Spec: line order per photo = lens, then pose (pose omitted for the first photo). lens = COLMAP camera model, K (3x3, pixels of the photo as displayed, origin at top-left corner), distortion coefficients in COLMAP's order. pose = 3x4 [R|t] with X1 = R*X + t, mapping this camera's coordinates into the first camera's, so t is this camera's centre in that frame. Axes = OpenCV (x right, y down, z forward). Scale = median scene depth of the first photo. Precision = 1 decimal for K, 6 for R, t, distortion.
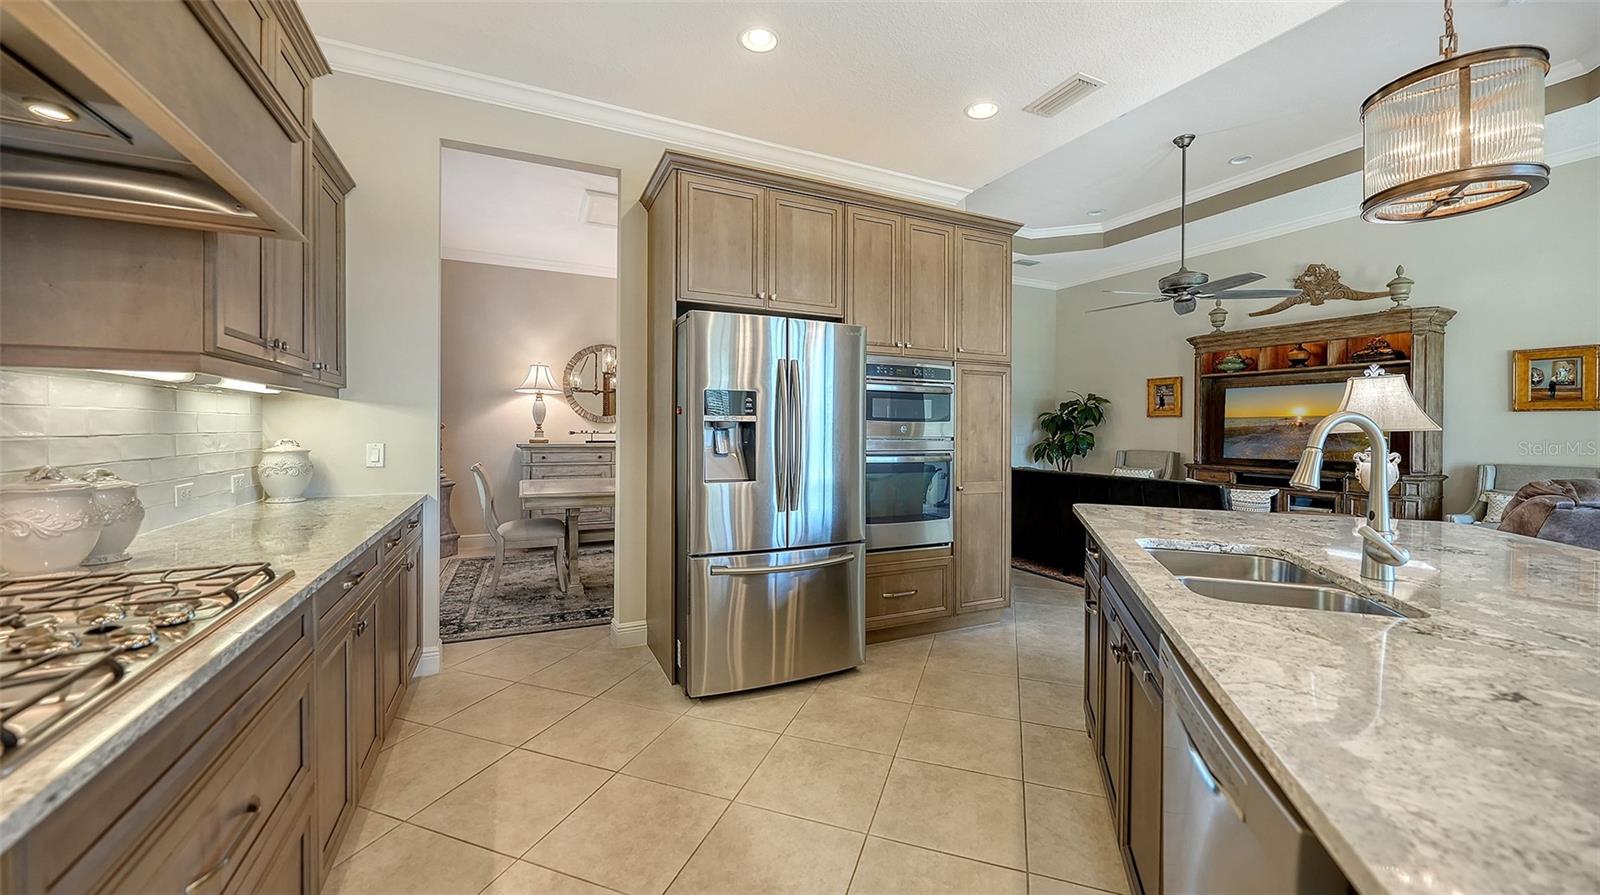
lens RADIAL K [[585.2, 0, 794.7], [0, 585.2, 425.2], [0, 0, 1]] dist [-0.002219, 0.000361]
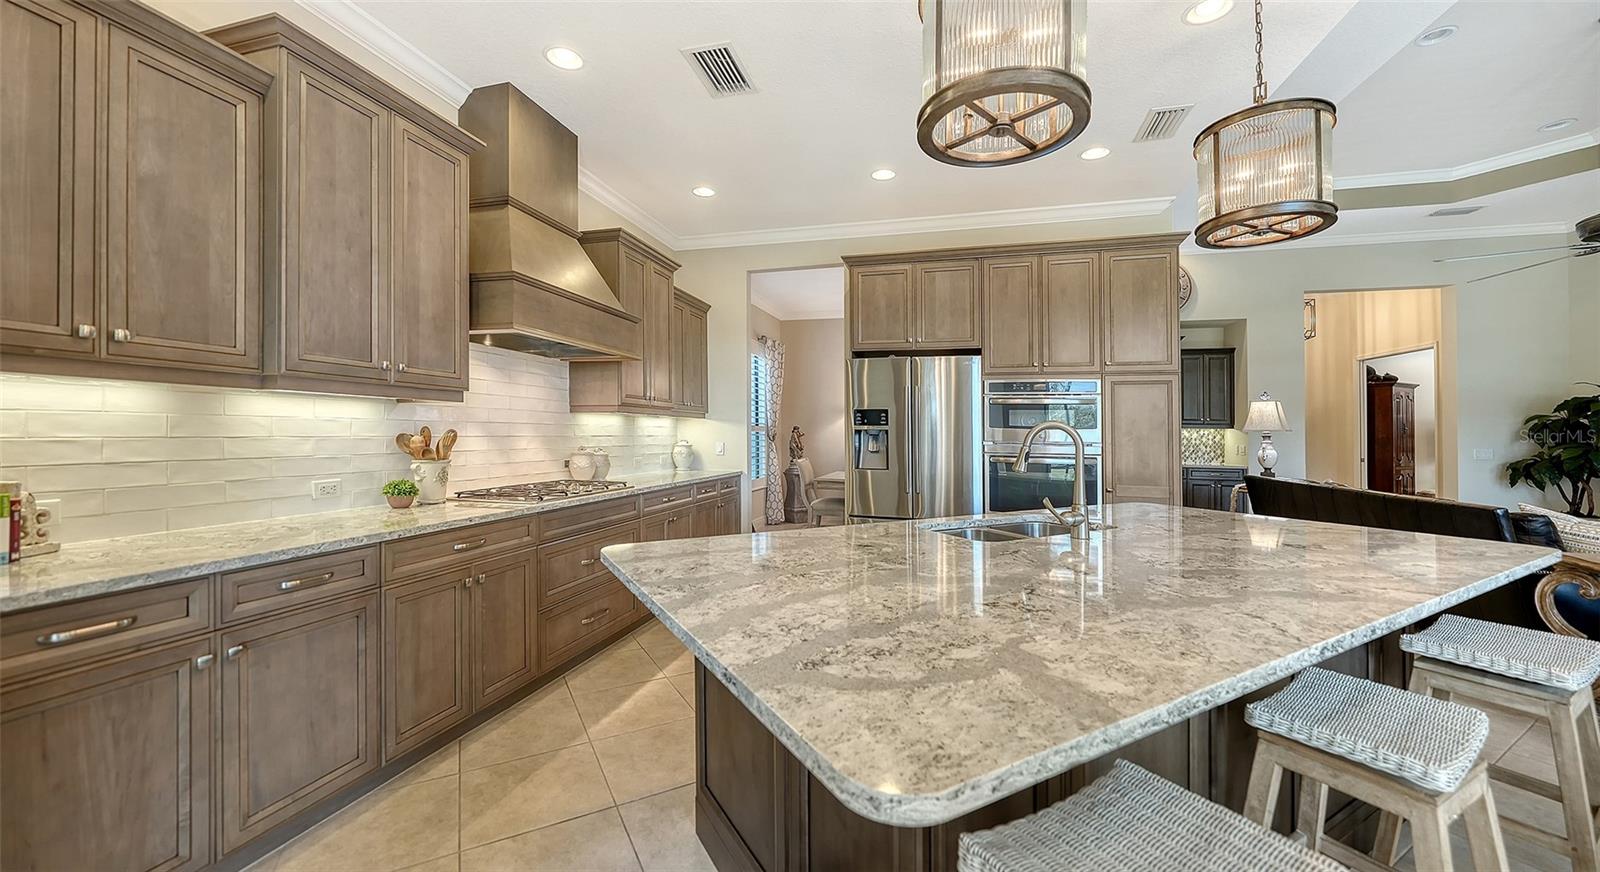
lens RADIAL K [[582.3, 0, 797.6], [0, 582.3, 427.8], [0, 0, 1]] dist [0.001071, 0.000121]
pose [[0.760440, -0.006757, -0.649374, 0.382621], [-0.000879, 0.999934, -0.011434, 0.003513], [0.649408, 0.009266, 0.760384, -0.142522]]
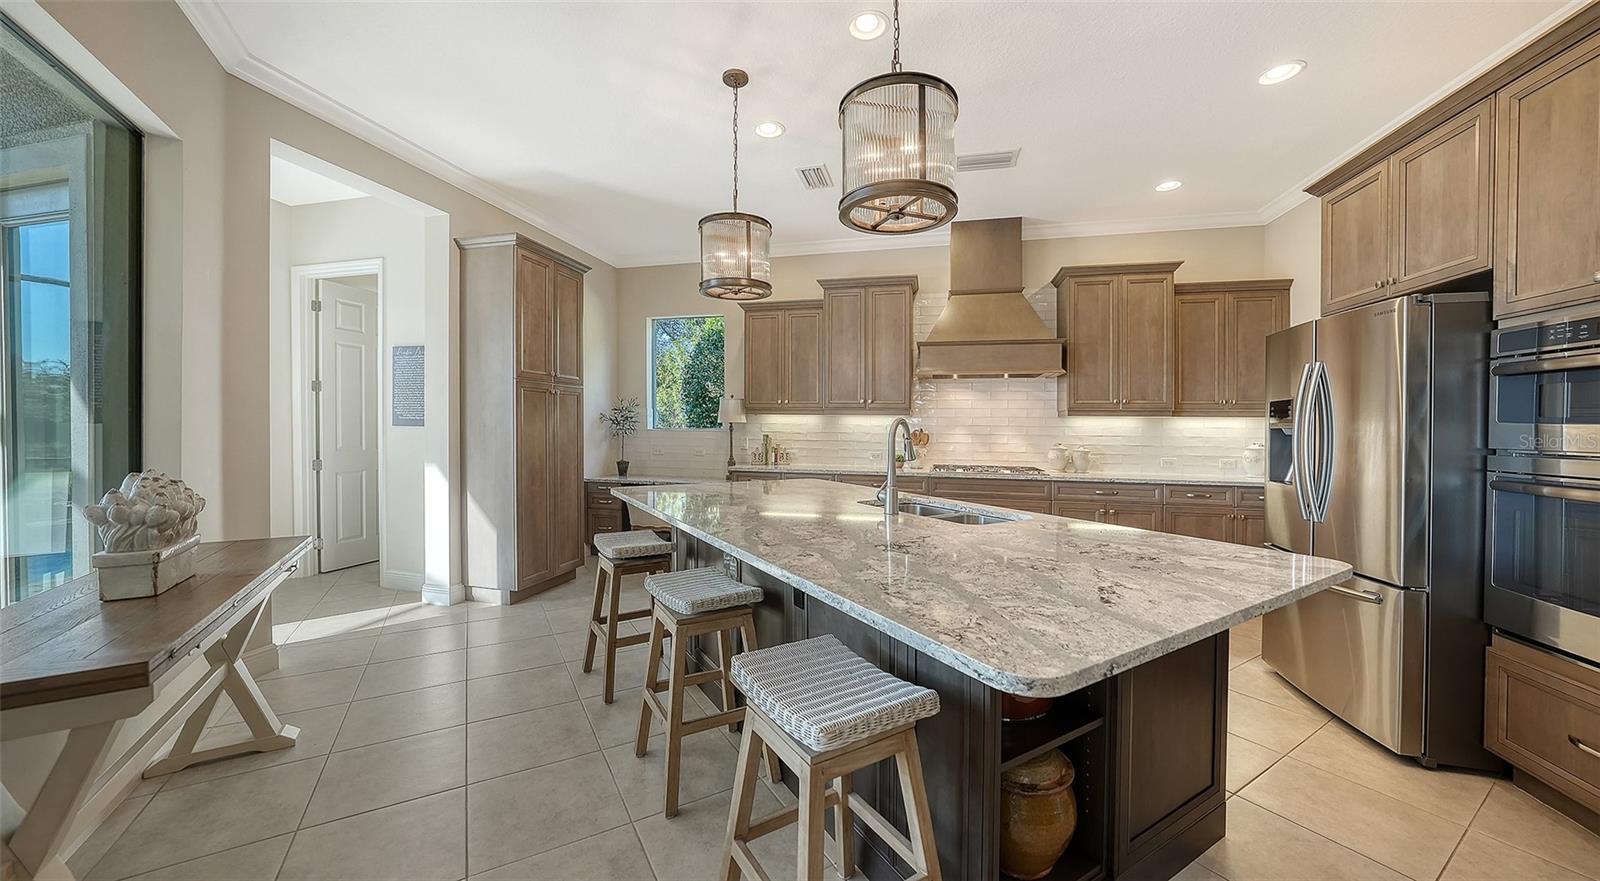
lens RADIAL K [[559.7, 0, 800.0], [0, 559.7, 440.5], [0, 0, 1]] dist [-0.013330, -0.000005]
pose [[-0.634065, 0.002957, -0.773274, 0.669804], [-0.011728, 0.999841, 0.013440, 0.006960], [0.773191, 0.017590, -0.633929, 0.504337]]
